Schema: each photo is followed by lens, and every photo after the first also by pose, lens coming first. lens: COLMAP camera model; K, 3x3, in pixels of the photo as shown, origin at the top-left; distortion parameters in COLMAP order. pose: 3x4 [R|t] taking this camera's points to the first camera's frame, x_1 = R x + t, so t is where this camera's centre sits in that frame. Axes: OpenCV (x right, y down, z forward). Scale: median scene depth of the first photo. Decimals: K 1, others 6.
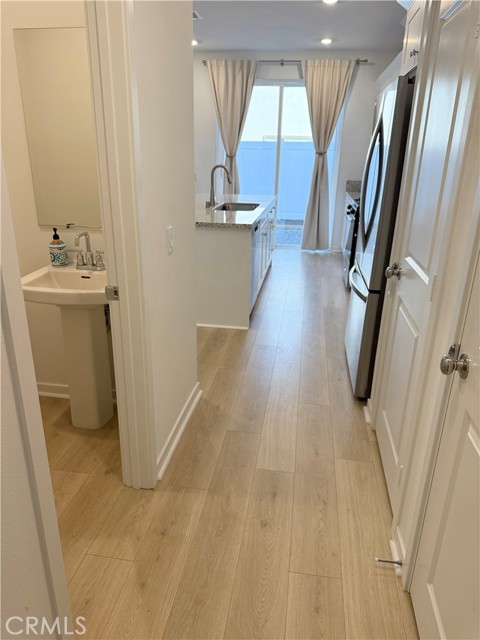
lens RADIAL K [[455.8, 0, 240.3], [0, 455.8, 318.6], [0, 0, 1]] dist [-0.009757, -0.006842]
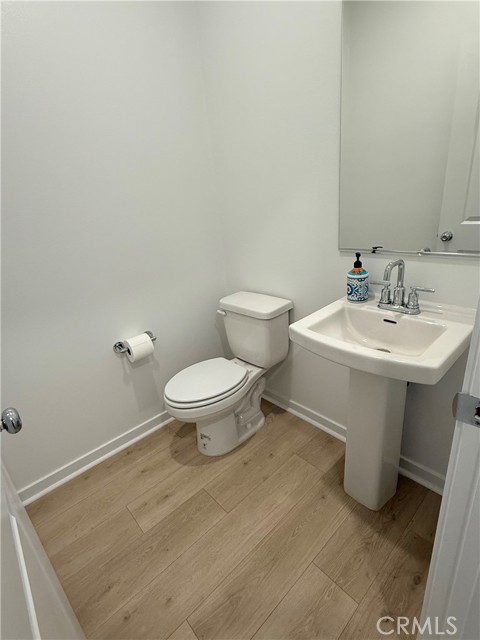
lens RADIAL K [[317.4, 0, 241.1], [0, 317.4, 320.7], [0, 0, 1]] dist [0.006257, 0.000893]
pose [[0.766754, 0.148208, -0.624598, -0.201274], [-0.112772, 0.988950, 0.096225, -0.112977], [0.631958, -0.003344, 0.774996, 0.444186]]
